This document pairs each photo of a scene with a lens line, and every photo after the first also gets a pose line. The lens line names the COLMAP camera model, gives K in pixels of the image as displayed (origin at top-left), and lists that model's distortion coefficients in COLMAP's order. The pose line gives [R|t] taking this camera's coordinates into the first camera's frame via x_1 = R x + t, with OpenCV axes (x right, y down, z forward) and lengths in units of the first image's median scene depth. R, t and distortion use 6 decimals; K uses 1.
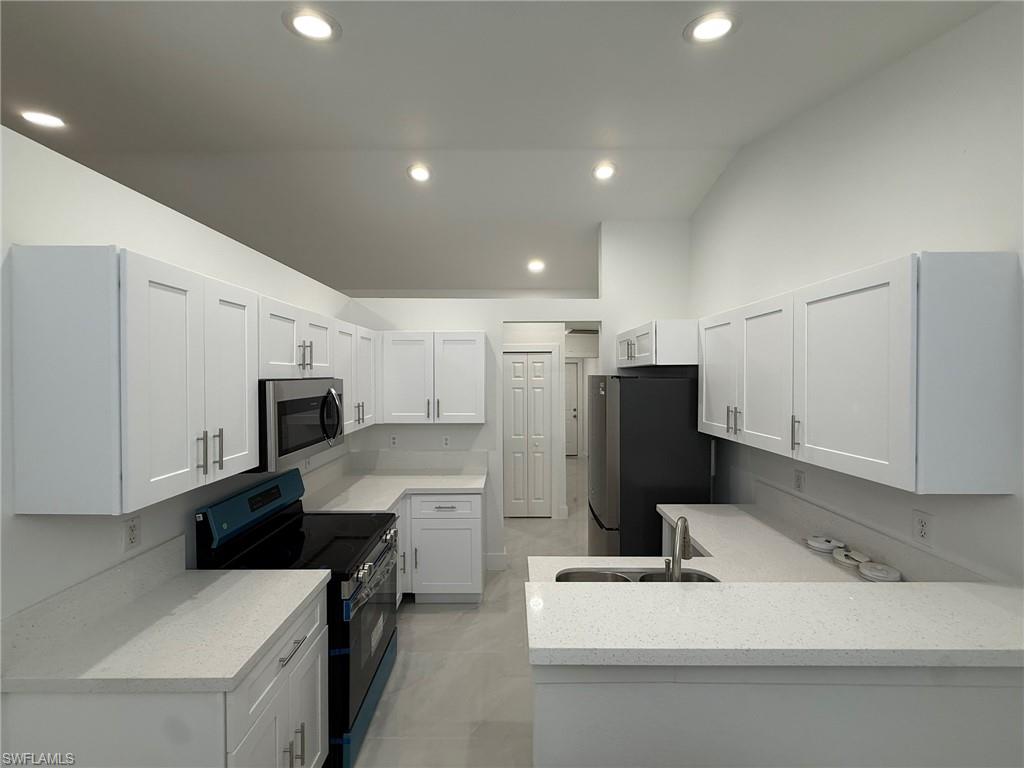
lens RADIAL K [[406.7, 0, 509.7], [0, 406.7, 382.1], [0, 0, 1]] dist [0.001135, -0.000538]
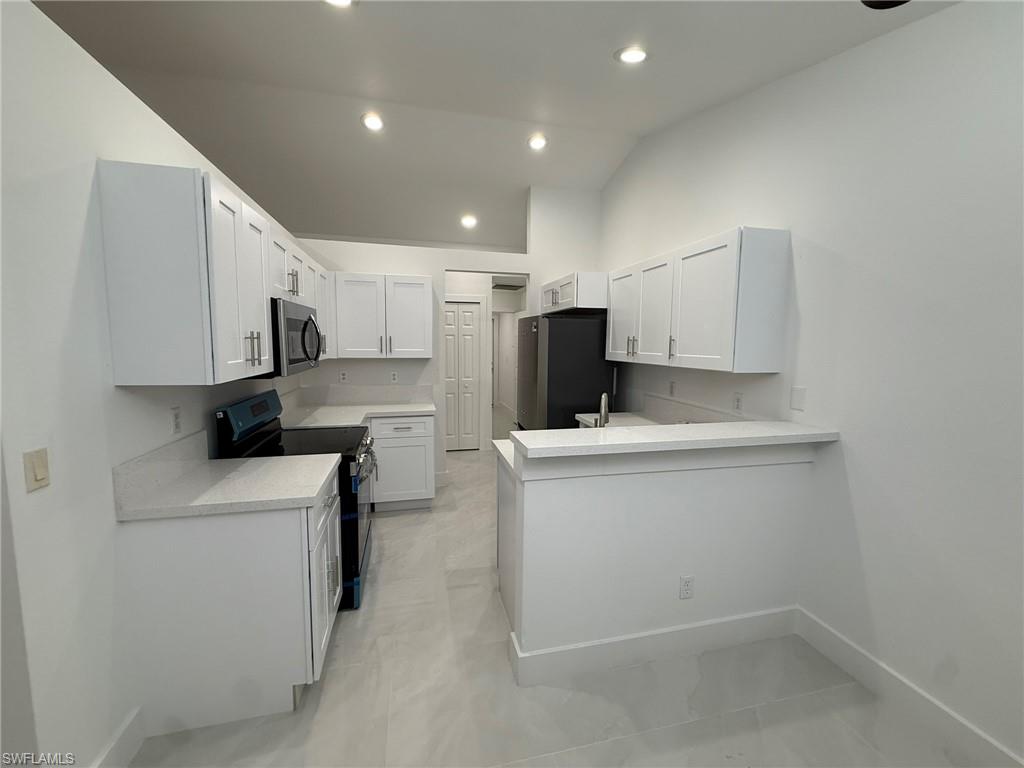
lens RADIAL K [[406.7, 0, 510.1], [0, 406.7, 382.1], [0, 0, 1]] dist [0.001135, -0.000538]
pose [[0.972145, -0.010593, 0.234140, -0.150295], [-0.009668, 0.996315, 0.085218, 0.087352], [-0.234180, -0.085108, 0.968461, -0.212836]]
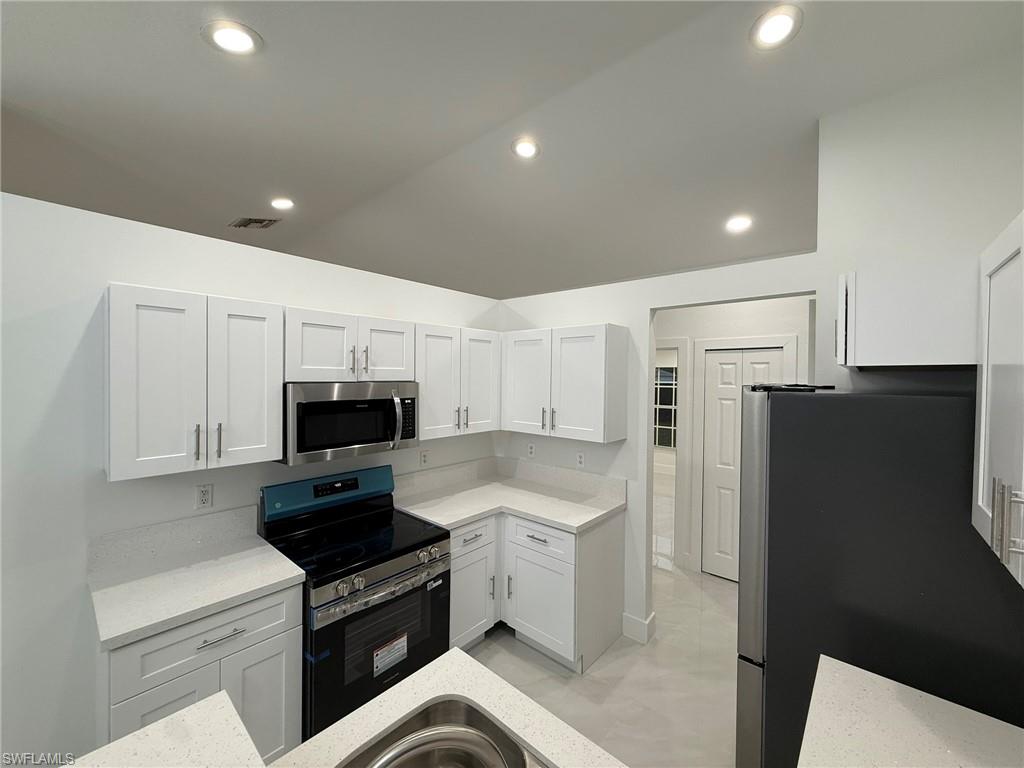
lens RADIAL K [[406.7, 0, 509.0], [0, 406.7, 381.9], [0, 0, 1]] dist [0.001135, -0.000538]
pose [[0.745315, 0.019538, -0.666426, 0.401547], [-0.023394, 0.999721, 0.003146, -0.017046], [0.666301, 0.013246, 0.745565, 0.387716]]
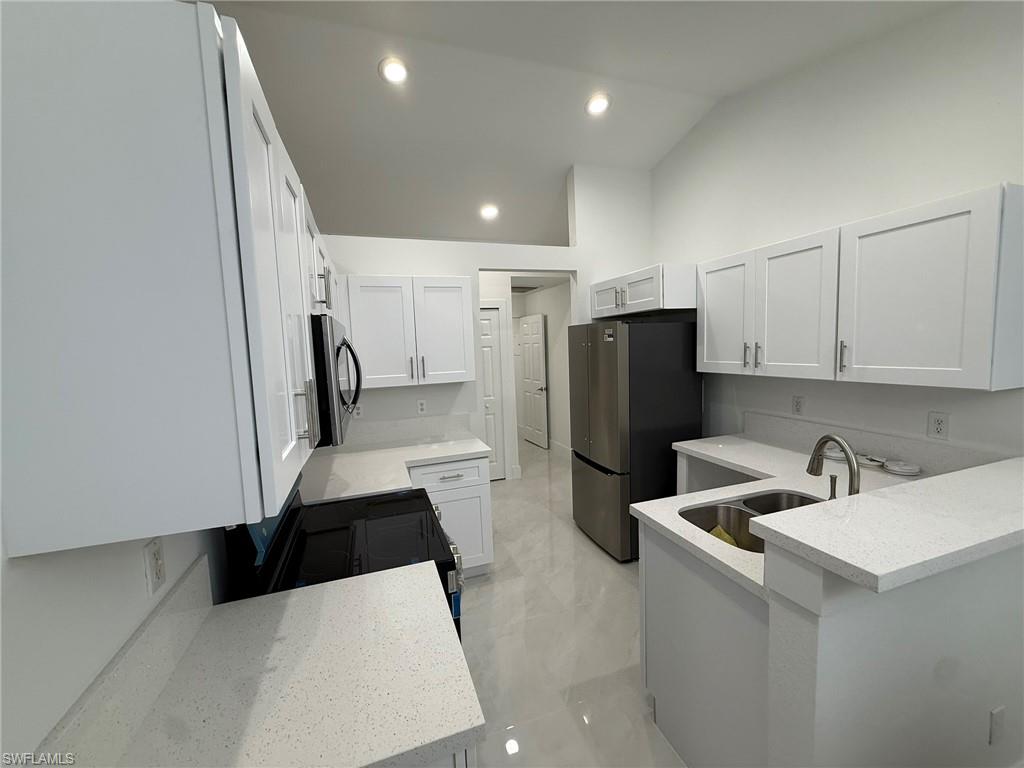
lens RADIAL K [[406.7, 0, 510.2], [0, 406.7, 381.9], [0, 0, 1]] dist [0.001135, -0.000538]
pose [[0.944362, -0.064930, 0.322435, -0.355246], [0.042112, 0.996122, 0.077255, 0.046551], [-0.326201, -0.059378, 0.943434, 0.162470]]
